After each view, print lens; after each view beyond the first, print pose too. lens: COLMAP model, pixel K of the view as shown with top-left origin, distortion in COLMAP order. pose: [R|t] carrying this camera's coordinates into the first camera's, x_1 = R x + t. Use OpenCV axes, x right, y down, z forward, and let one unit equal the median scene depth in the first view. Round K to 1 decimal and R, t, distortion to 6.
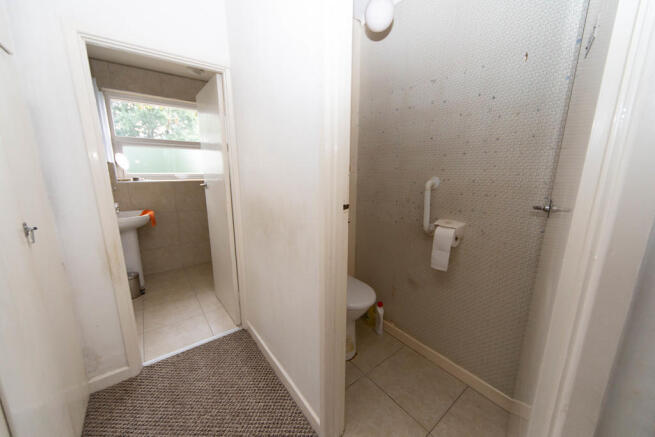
lens RADIAL K [[240.4, 0, 327.0], [0, 240.4, 218.5], [0, 0, 1]] dist [0.014234, -0.000078]
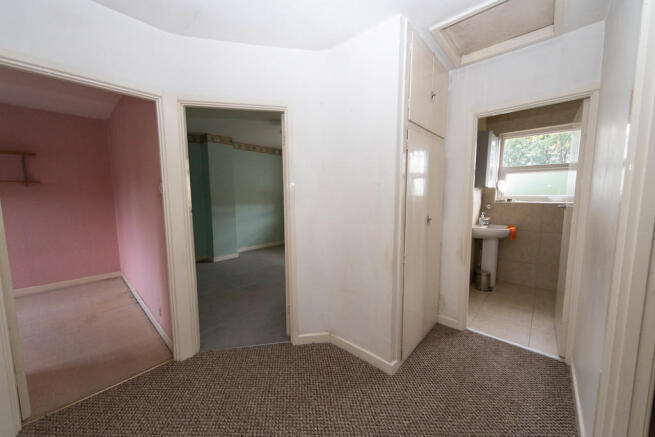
lens RADIAL K [[240.4, 0, 326.9], [0, 240.4, 217.6], [0, 0, 1]] dist [0.014234, -0.000078]
pose [[0.173151, 0.091754, -0.980612, 0.311220], [-0.189821, 0.980093, 0.058188, 0.032886], [0.966430, 0.176065, 0.187121, -0.120670]]
